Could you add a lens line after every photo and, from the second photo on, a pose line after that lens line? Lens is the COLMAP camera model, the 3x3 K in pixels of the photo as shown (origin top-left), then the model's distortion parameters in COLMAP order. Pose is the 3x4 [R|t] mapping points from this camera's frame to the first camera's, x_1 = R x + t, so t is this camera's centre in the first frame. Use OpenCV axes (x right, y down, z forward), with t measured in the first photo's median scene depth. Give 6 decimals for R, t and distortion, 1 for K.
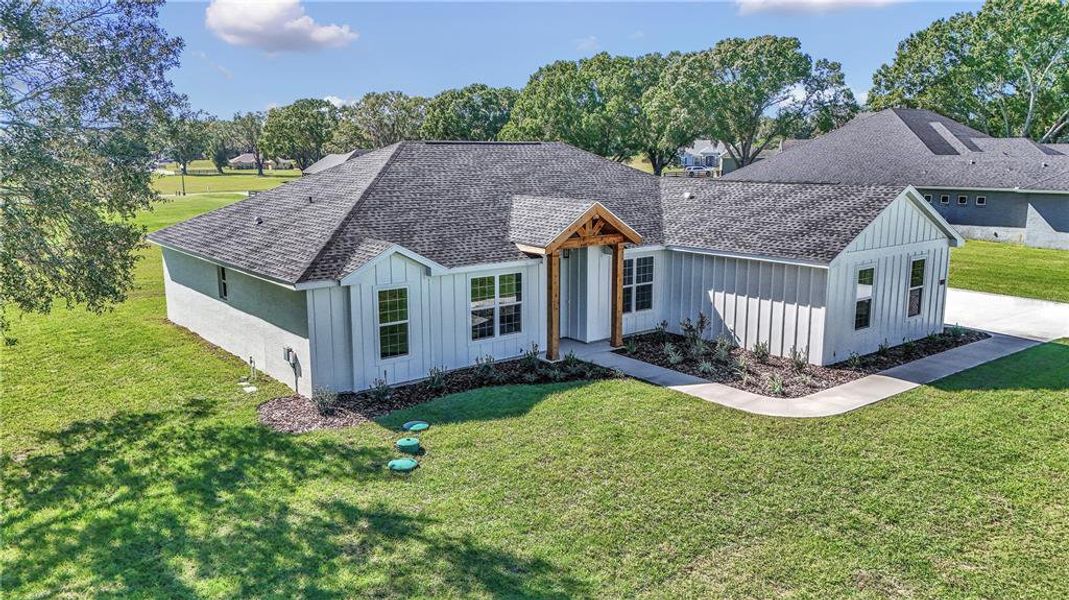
lens RADIAL K [[810.4, 0, 530.4], [0, 810.4, 299.6], [0, 0, 1]] dist [0.099656, -0.121980]
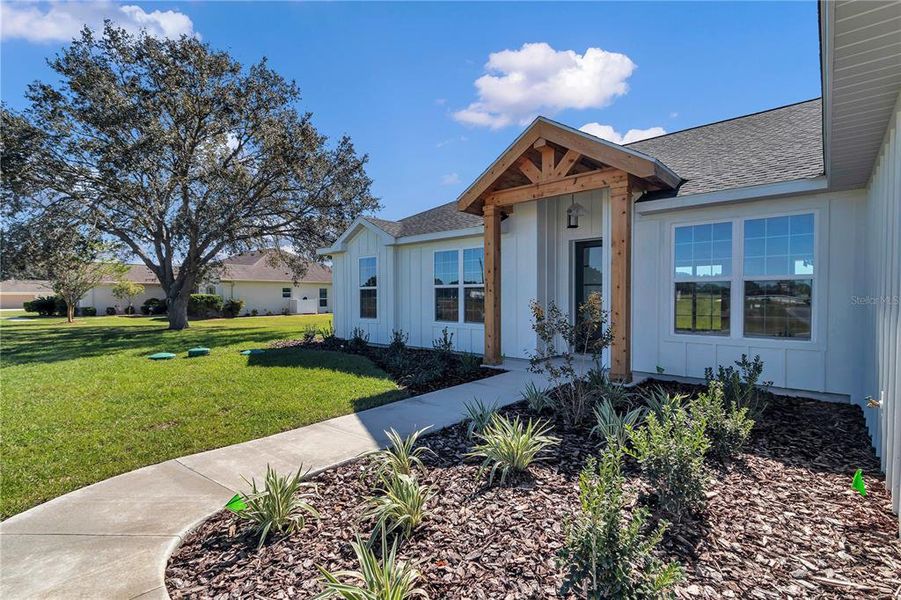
lens RADIAL K [[419.4, 0, 443.2], [0, 419.4, 304.9], [0, 0, 1]] dist [0.002913, 0.000144]
pose [[0.158185, 0.021138, -0.987183, 0.422593], [-0.179302, 0.983764, -0.007666, 0.037330], [0.970993, 0.178217, 0.159406, 0.987576]]
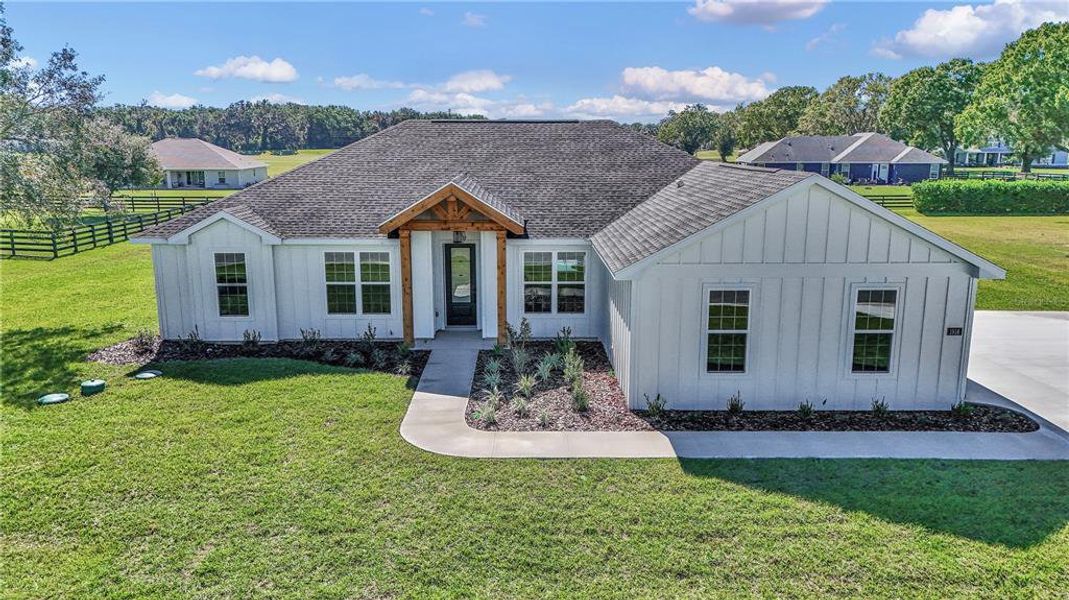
lens RADIAL K [[793.0, 0, 524.7], [0, 793.0, 298.5], [0, 0, 1]] dist [0.086933, -0.110840]
pose [[0.784657, 0.121063, -0.607994, 0.769939], [-0.112543, 0.992268, 0.052334, -0.051044], [0.609628, 0.027361, 0.792215, 0.381957]]
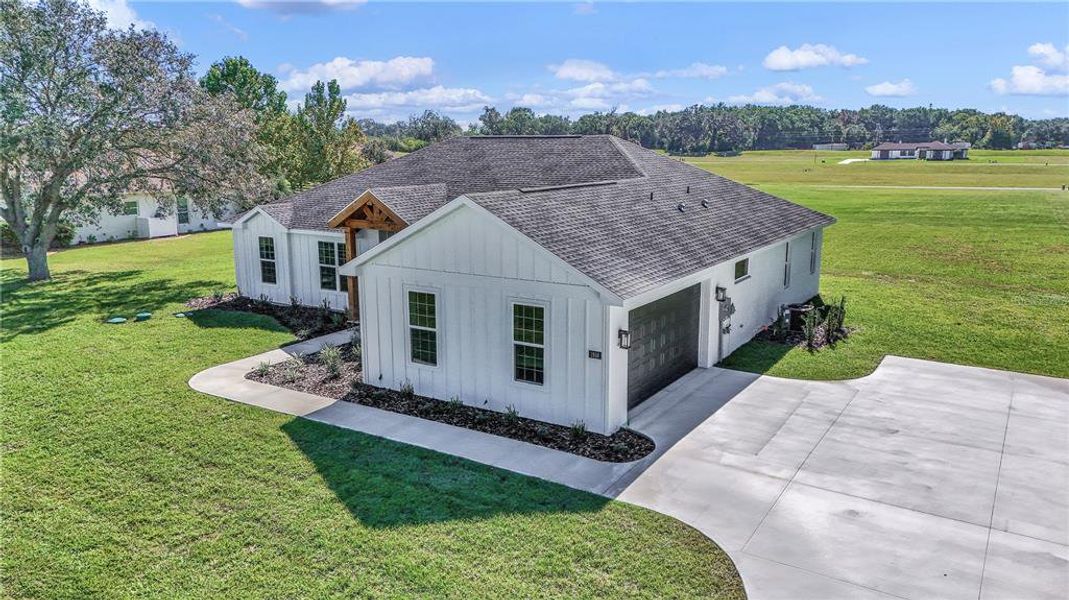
lens RADIAL K [[793.0, 0, 524.7], [0, 793.0, 298.5], [0, 0, 1]] dist [0.086933, -0.110840]
pose [[0.326836, 0.182268, -0.927338, 1.314819], [-0.168574, 0.976734, 0.132564, -0.170699], [0.929925, 0.112999, 0.349958, 0.910220]]
